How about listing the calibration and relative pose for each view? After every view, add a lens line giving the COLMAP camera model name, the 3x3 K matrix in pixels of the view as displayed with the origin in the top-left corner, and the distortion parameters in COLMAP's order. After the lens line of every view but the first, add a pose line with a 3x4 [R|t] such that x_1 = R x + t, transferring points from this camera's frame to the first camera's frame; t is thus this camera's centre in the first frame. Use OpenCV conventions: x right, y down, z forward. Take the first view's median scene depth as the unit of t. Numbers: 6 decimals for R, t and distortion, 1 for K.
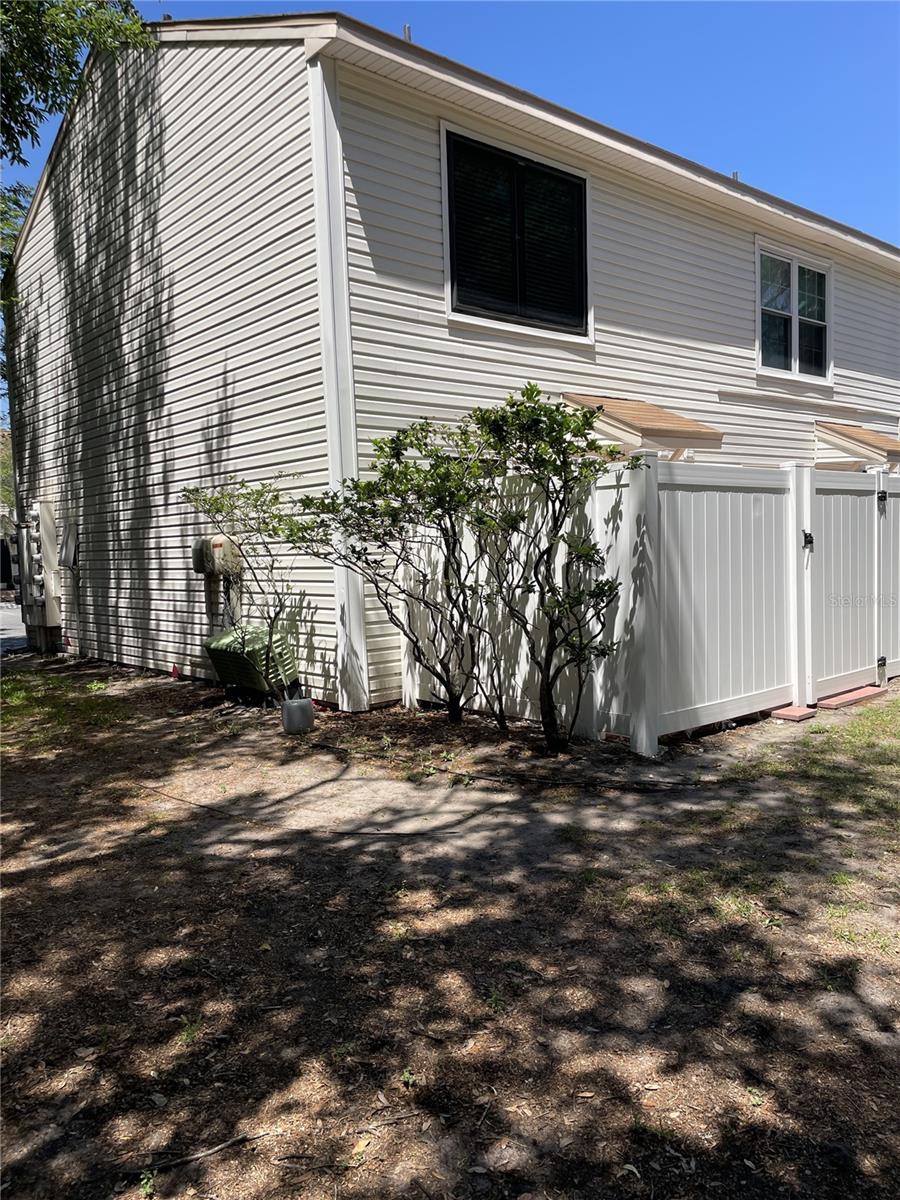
lens RADIAL K [[912.3, 0, 450.9], [0, 912.3, 604.8], [0, 0, 1]] dist [0.052620, -0.047853]
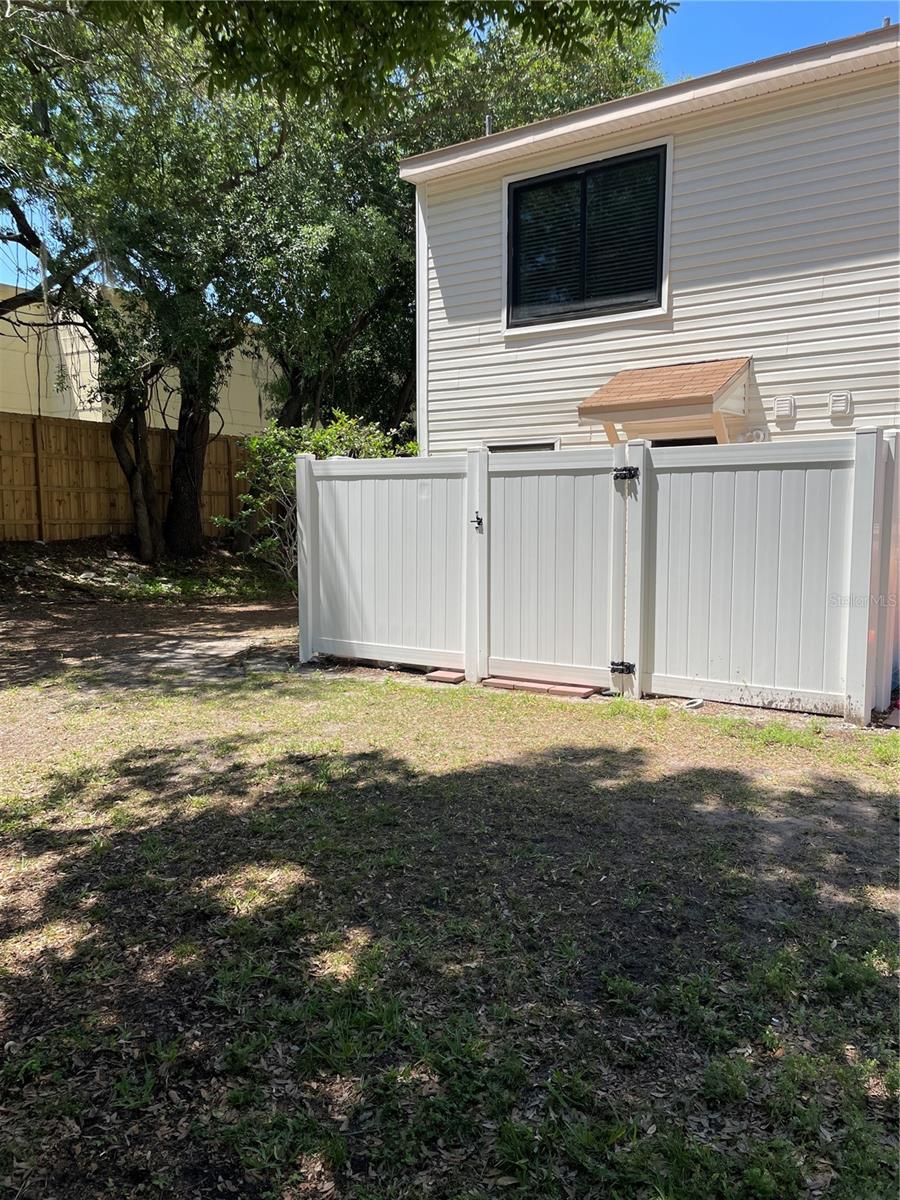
lens RADIAL K [[912.3, 0, 448.6], [0, 912.3, 599.0], [0, 0, 1]] dist [0.052620, -0.047853]
pose [[0.246249, 0.120533, -0.961682, 1.239711], [-0.064517, 0.992075, 0.107822, -0.082752], [0.967057, 0.035494, 0.252074, 0.620572]]
